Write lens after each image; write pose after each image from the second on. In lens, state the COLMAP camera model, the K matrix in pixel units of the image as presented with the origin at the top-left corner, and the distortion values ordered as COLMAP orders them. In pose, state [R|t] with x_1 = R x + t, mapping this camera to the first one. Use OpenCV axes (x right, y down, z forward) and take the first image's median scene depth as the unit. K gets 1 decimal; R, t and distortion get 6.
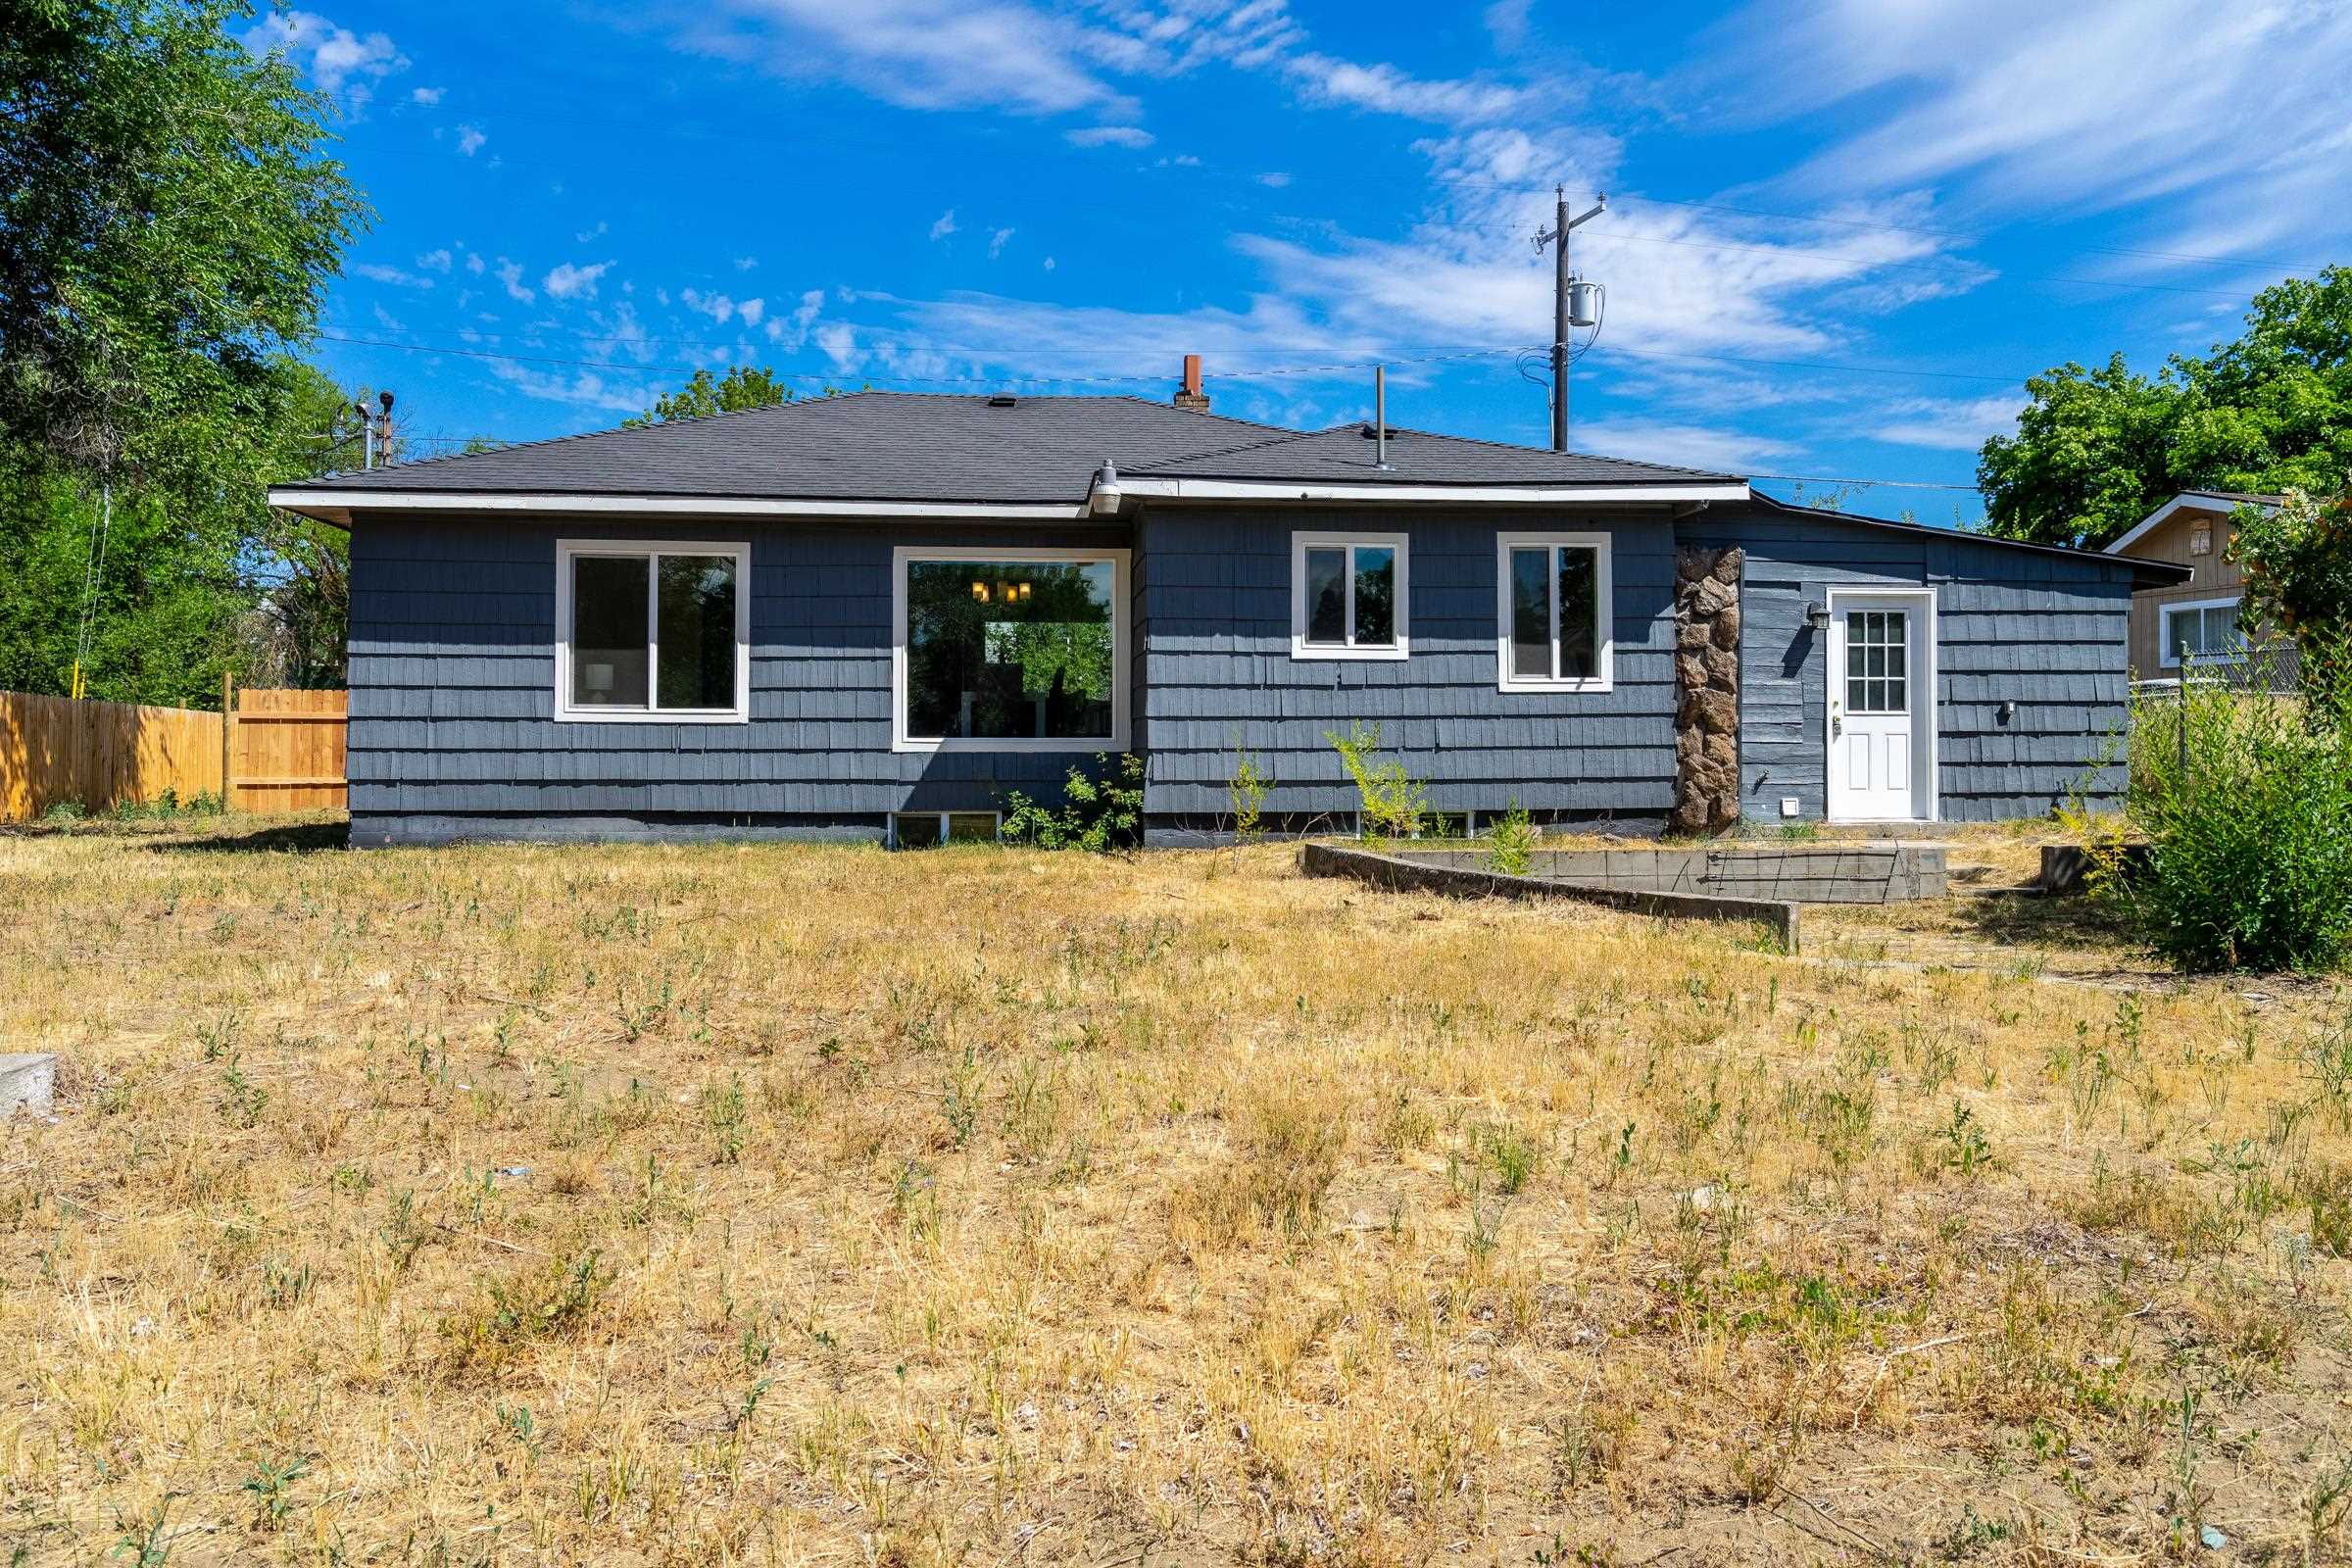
lens RADIAL K [[1773.8, 0, 1175.3], [0, 1773.8, 780.9], [0, 0, 1]] dist [0.018156, -0.016454]
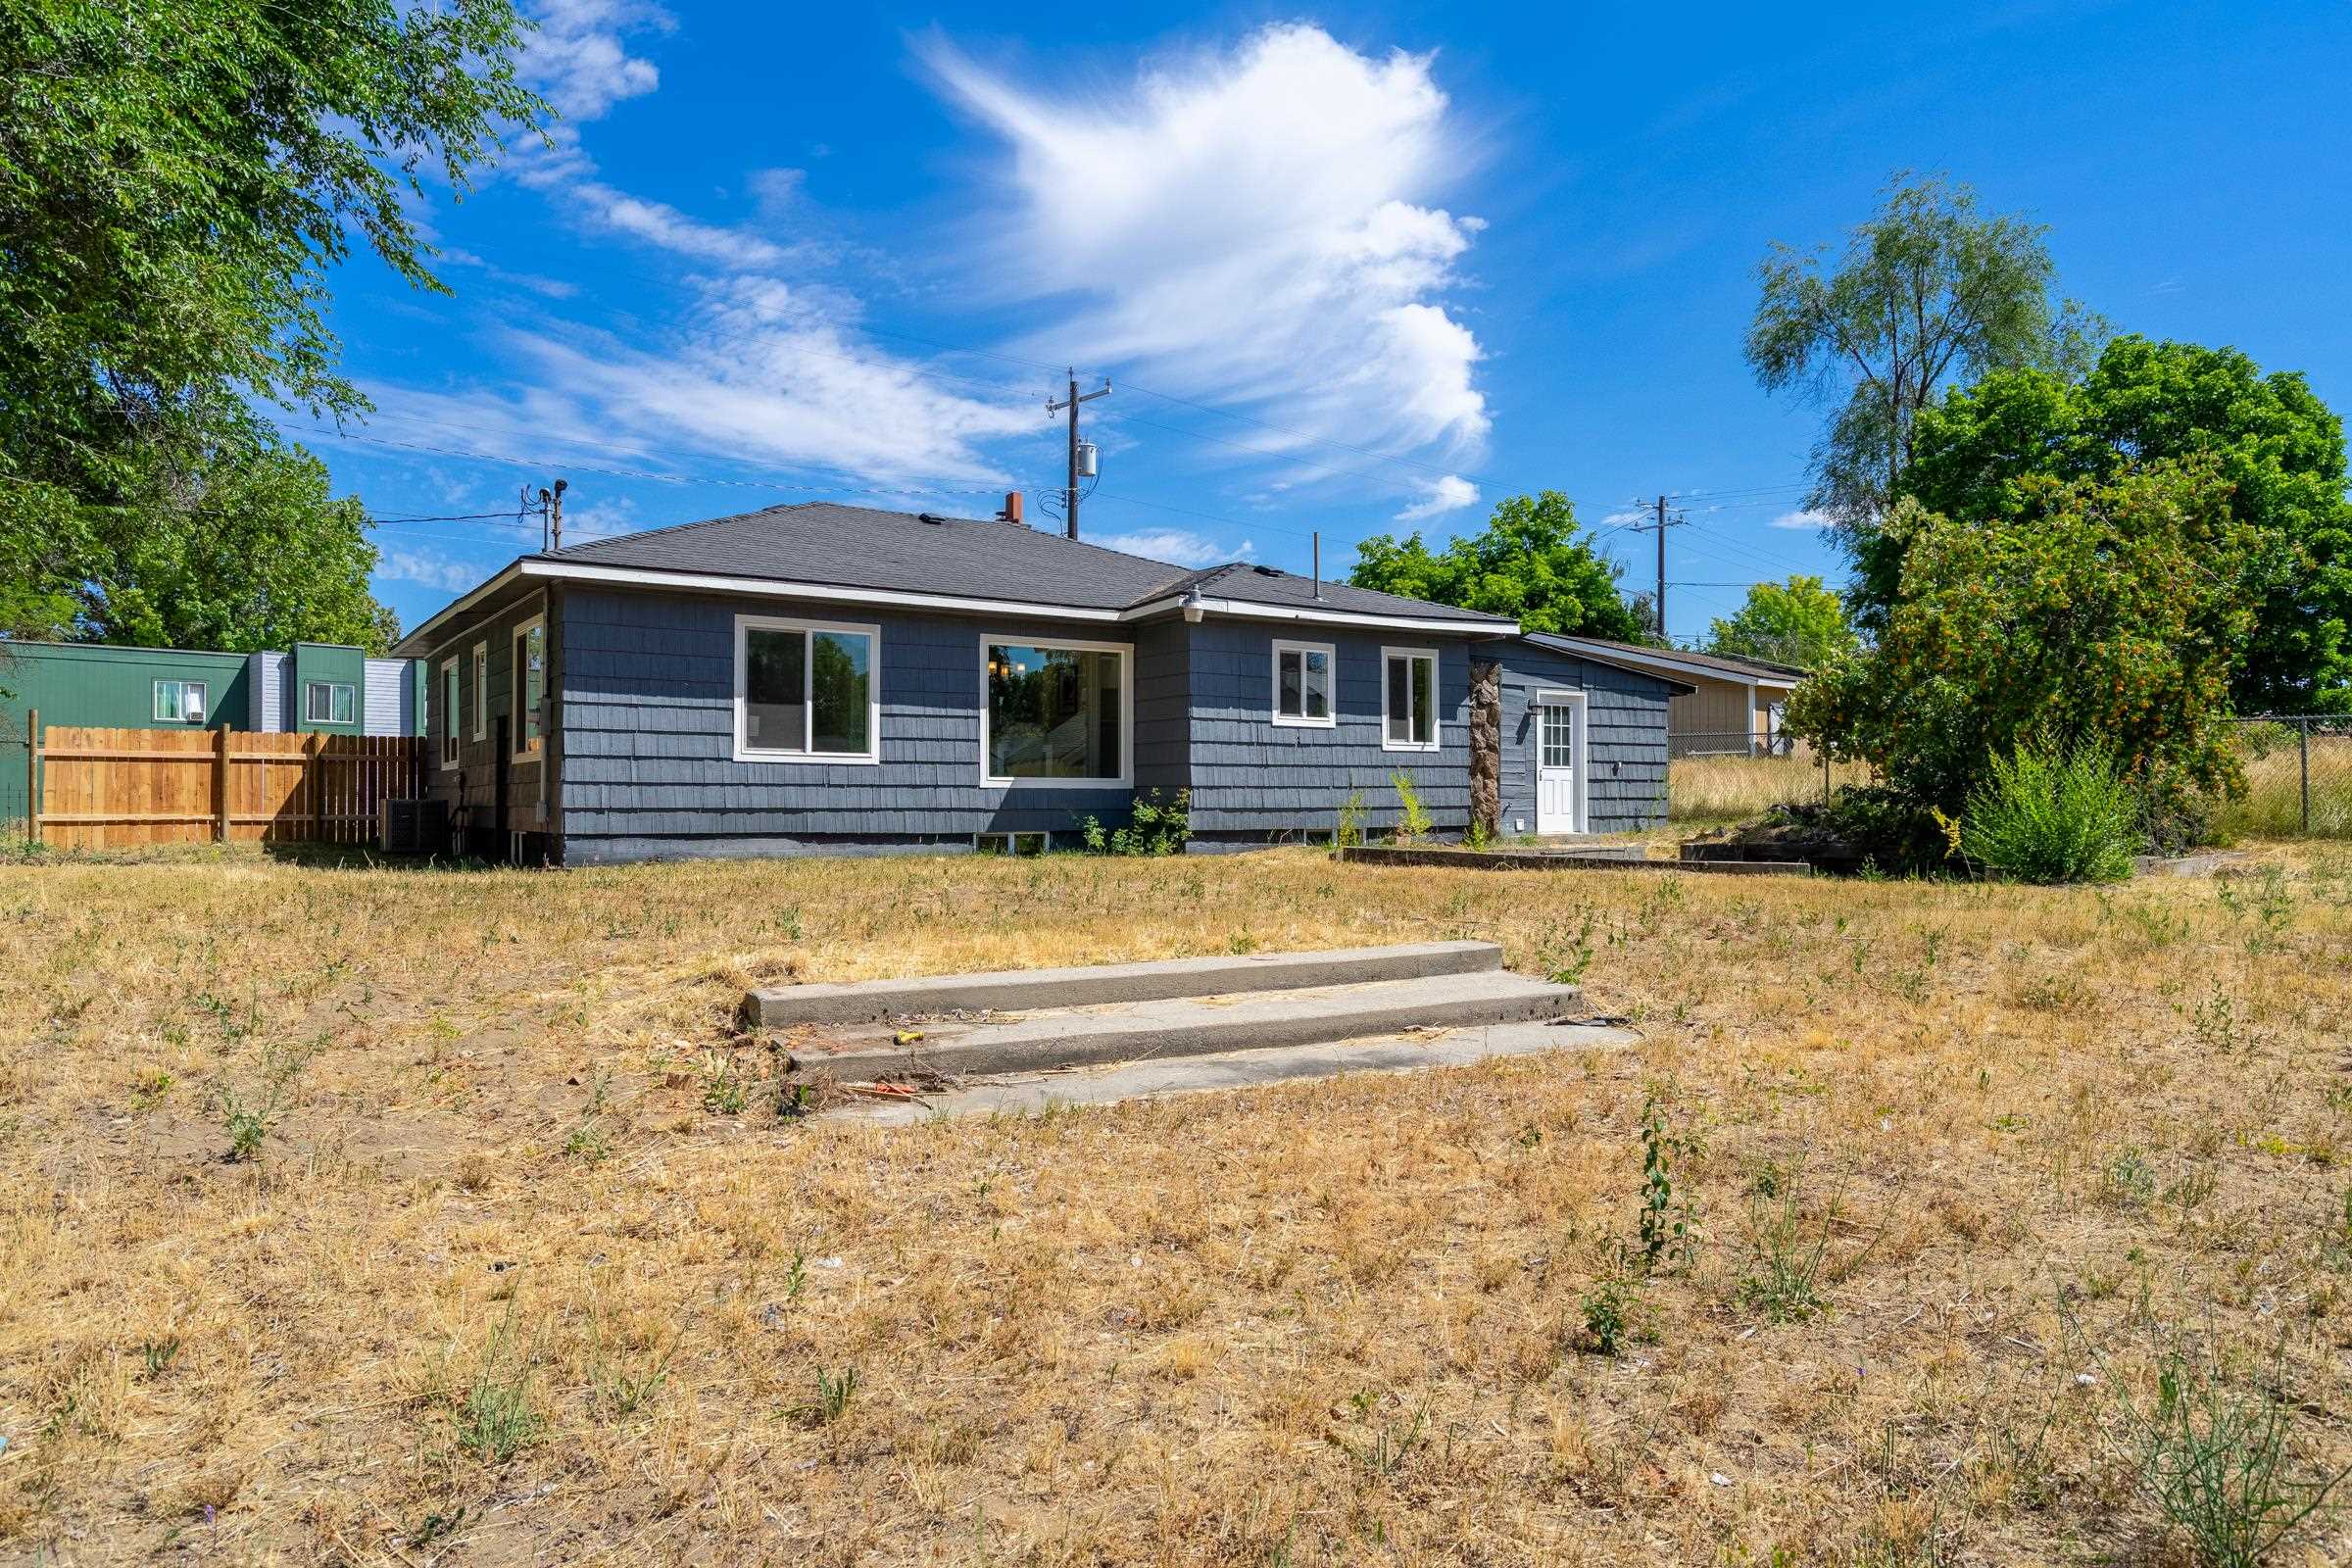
lens RADIAL K [[1487.4, 0, 1177.7], [0, 1487.4, 790.3], [0, 0, 1]] dist [0.005380, -0.002515]
pose [[0.892718, 0.005123, 0.450587, -0.532019], [0.006057, 0.999709, -0.023367, 0.012802], [-0.450575, 0.023589, 0.892427, -0.063329]]
